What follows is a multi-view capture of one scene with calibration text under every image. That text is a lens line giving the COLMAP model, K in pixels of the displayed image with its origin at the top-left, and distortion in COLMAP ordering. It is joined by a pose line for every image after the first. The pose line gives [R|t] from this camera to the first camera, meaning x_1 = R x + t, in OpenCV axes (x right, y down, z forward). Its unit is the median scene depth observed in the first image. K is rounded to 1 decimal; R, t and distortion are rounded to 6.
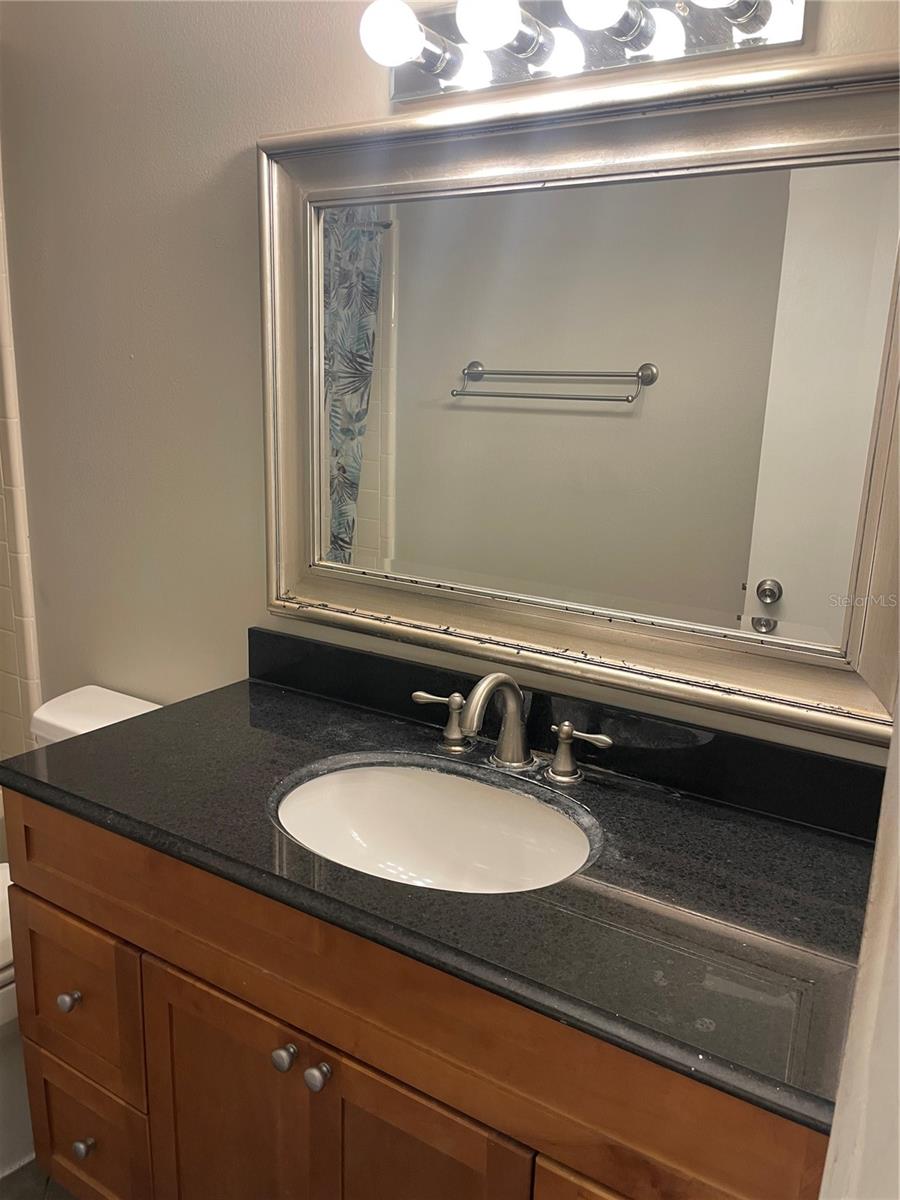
lens RADIAL K [[910.5, 0, 452.9], [0, 910.5, 605.2], [0, 0, 1]] dist [0.085915, -0.115698]
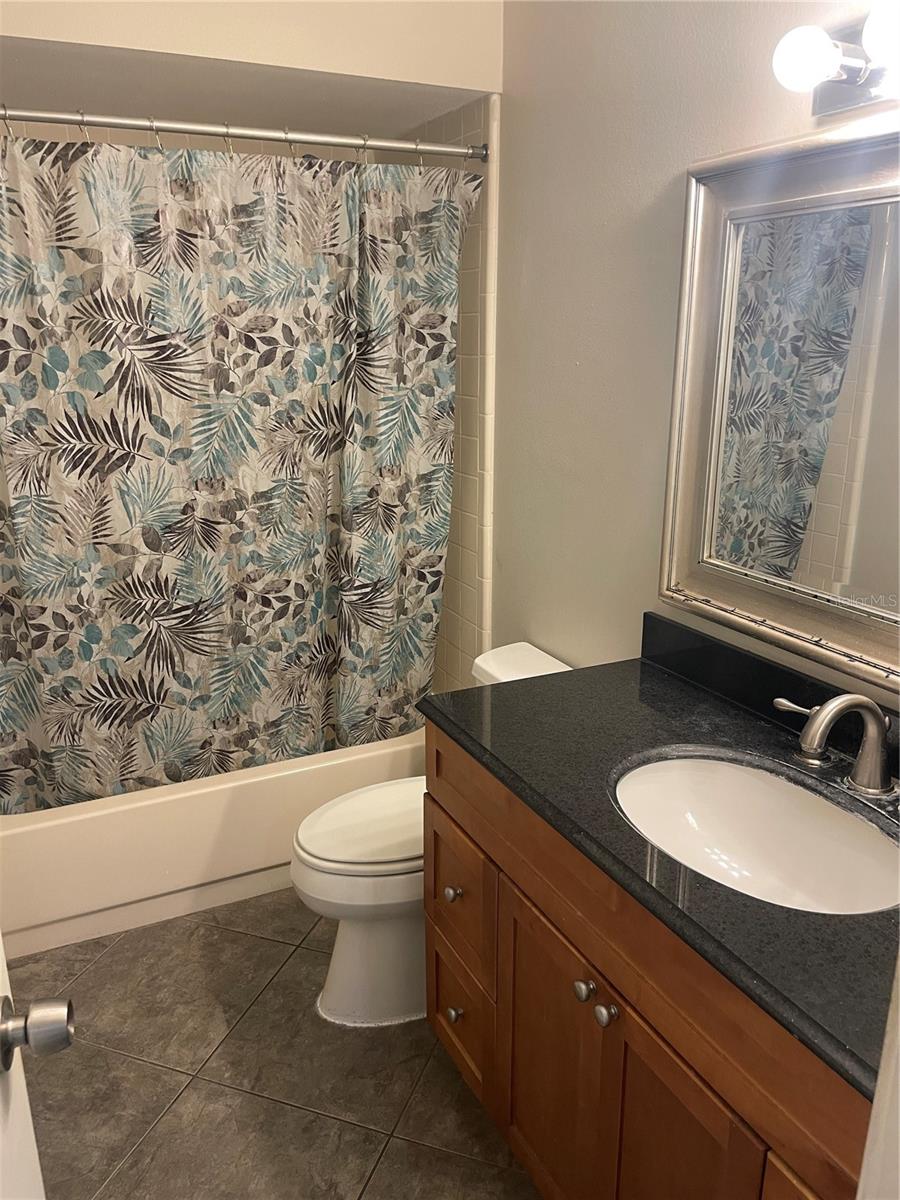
lens RADIAL K [[910.5, 0, 441.9], [0, 910.5, 588.8], [0, 0, 1]] dist [0.085915, -0.115698]
pose [[0.847628, 0.105311, -0.520035, 0.159460], [-0.090960, 0.994437, 0.053122, -0.045441], [0.522736, 0.002275, 0.852492, -0.067649]]
